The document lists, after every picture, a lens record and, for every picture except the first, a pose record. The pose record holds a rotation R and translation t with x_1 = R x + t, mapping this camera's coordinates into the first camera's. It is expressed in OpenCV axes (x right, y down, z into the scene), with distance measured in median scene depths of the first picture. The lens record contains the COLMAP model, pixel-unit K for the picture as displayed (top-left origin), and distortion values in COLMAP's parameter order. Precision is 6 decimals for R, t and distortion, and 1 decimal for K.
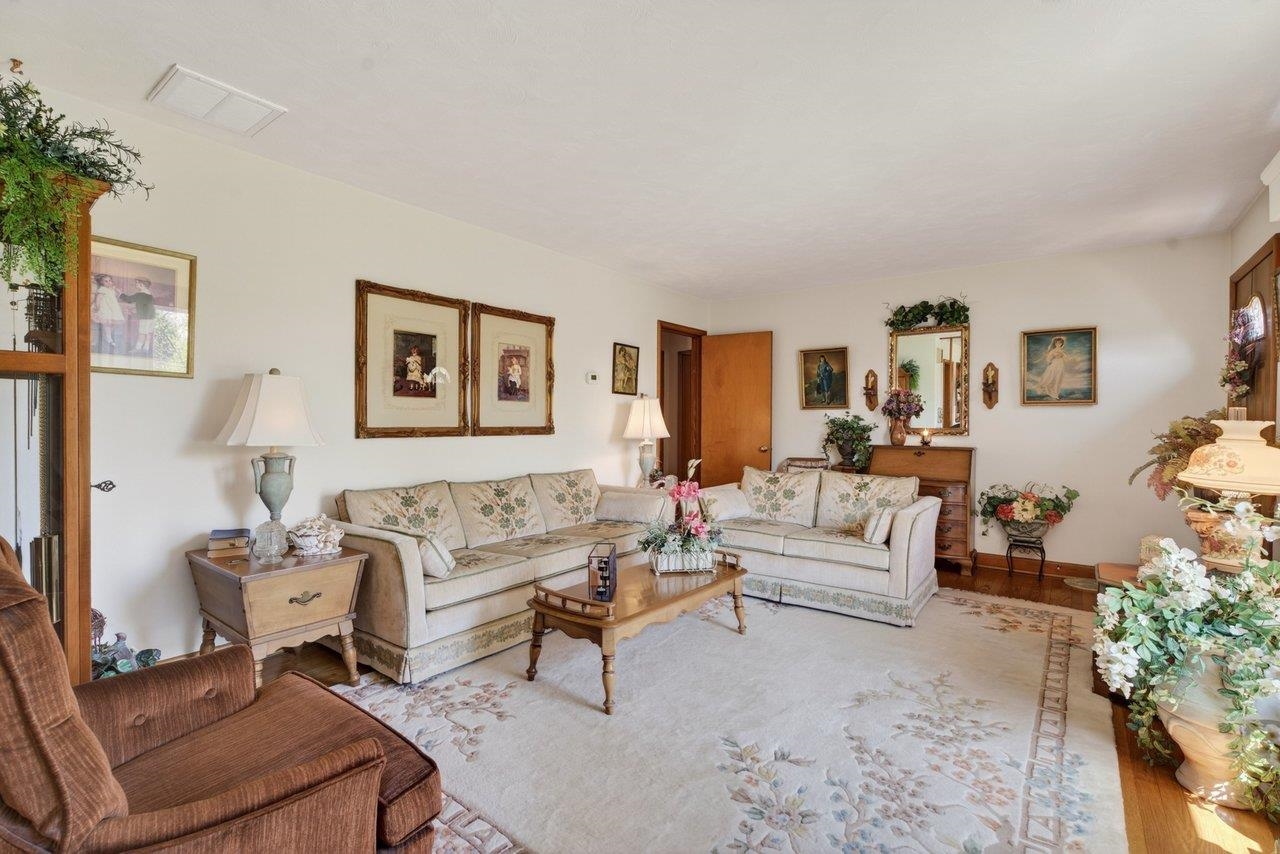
lens RADIAL K [[577.0, 0, 635.7], [0, 577.0, 427.9], [0, 0, 1]] dist [-0.012377, 0.002702]
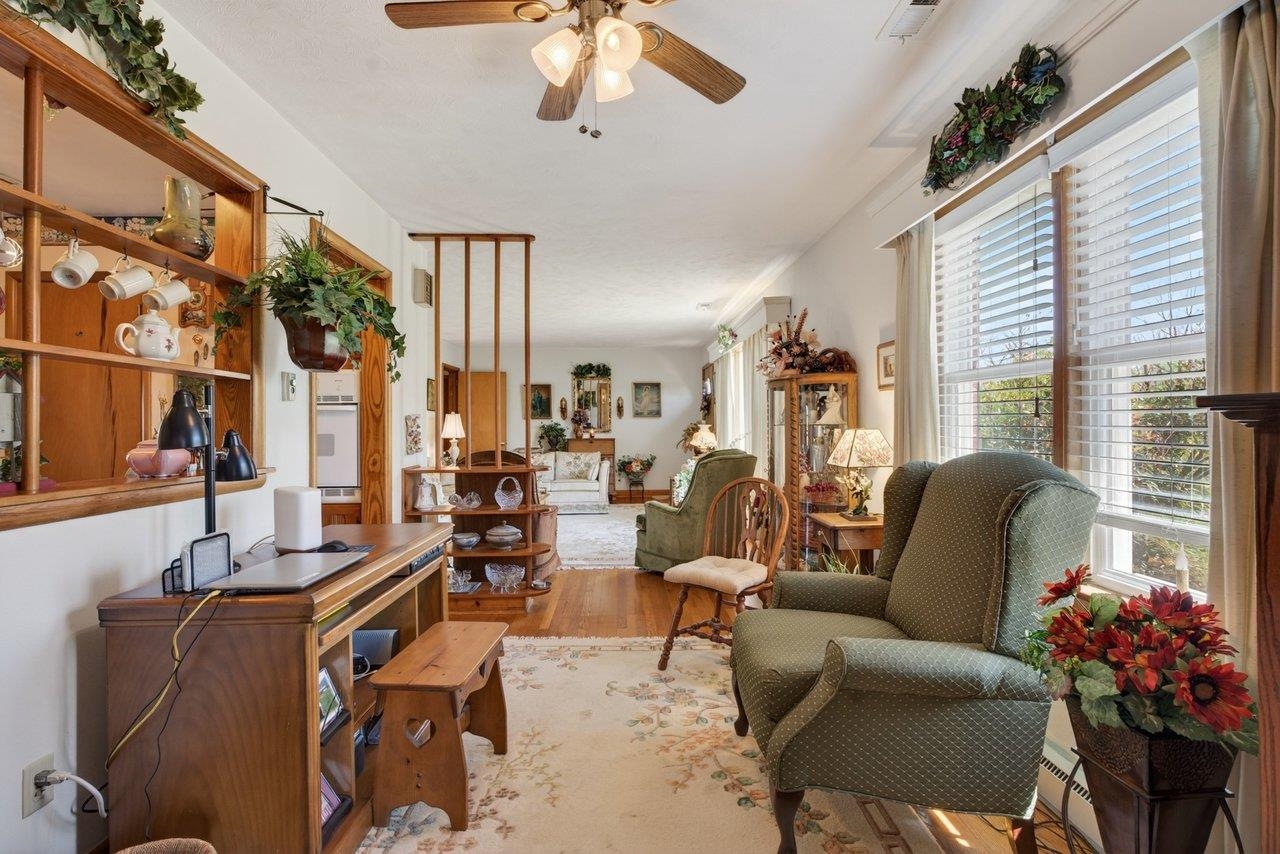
lens RADIAL K [[577.0, 0, 639.5], [0, 577.0, 424.8], [0, 0, 1]] dist [-0.012377, 0.002702]
pose [[0.774413, -0.012812, 0.632551, -0.656540], [0.020615, 0.999775, -0.004988, -0.001108], [-0.632345, 0.016903, 0.774503, -0.661576]]
